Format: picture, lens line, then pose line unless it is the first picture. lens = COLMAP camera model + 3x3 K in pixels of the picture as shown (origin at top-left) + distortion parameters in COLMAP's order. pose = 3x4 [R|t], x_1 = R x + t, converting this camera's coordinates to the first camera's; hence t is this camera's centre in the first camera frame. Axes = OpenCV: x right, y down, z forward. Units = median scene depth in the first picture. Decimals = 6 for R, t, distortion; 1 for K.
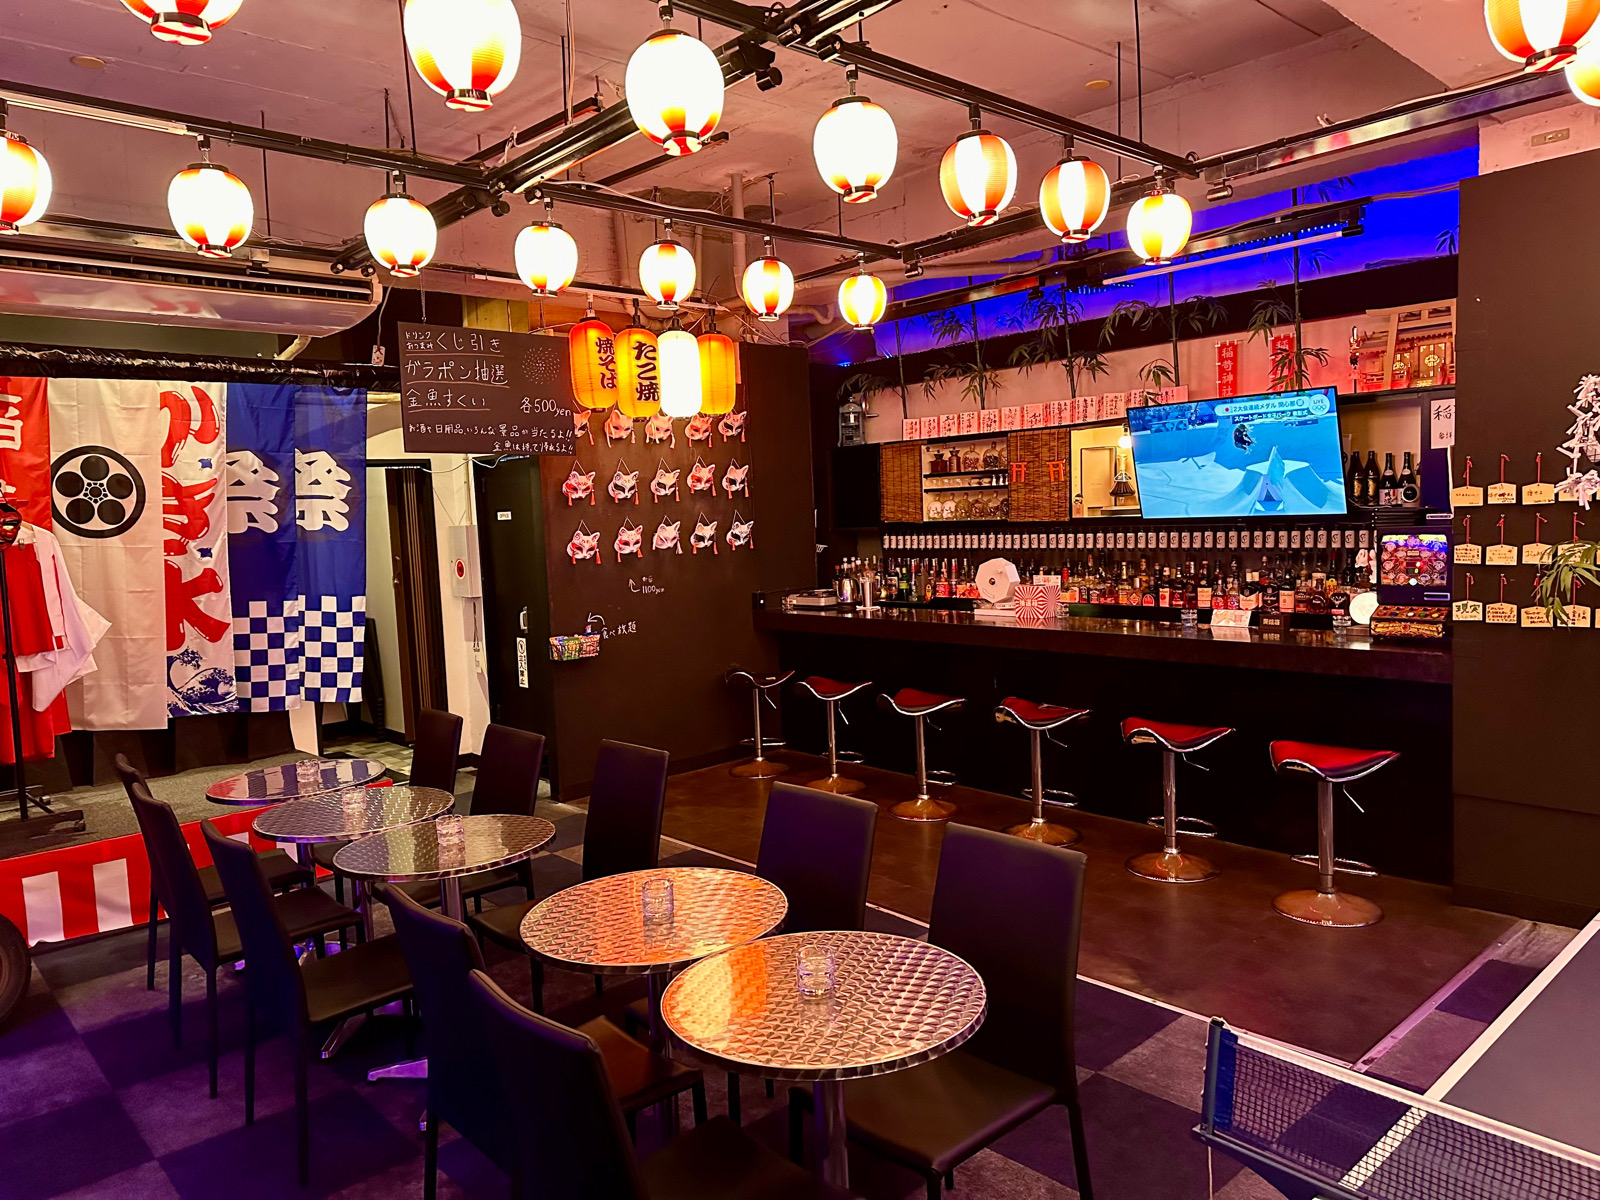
lens RADIAL K [[1118.6, 0, 799.8], [0, 1118.6, 604.3], [0, 0, 1]] dist [0.018204, -0.008914]
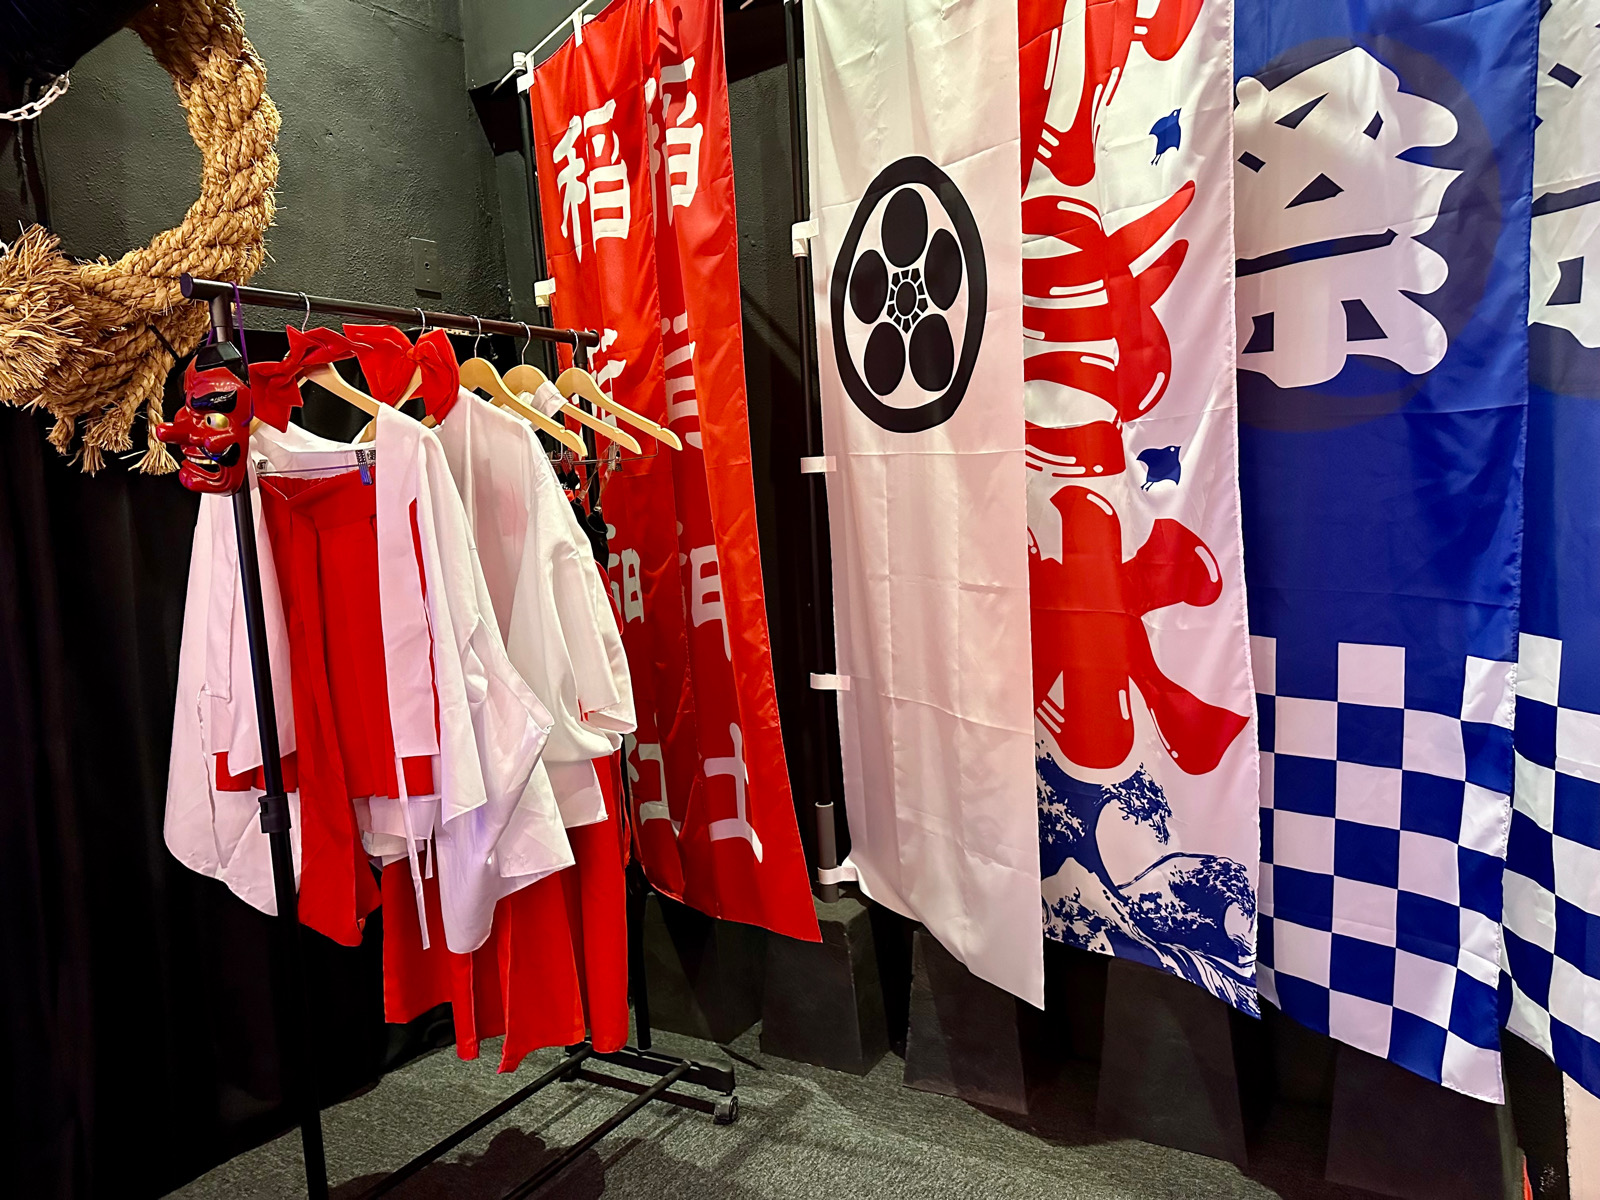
lens RADIAL K [[1118.6, 0, 796.5], [0, 1118.6, 606.1], [0, 0, 1]] dist [0.018204, -0.008914]
pose [[0.209294, 0.111523, -0.971472, -0.267811], [-0.012513, 0.993699, 0.111379, -0.040536], [0.977773, -0.011154, 0.209371, 0.846967]]
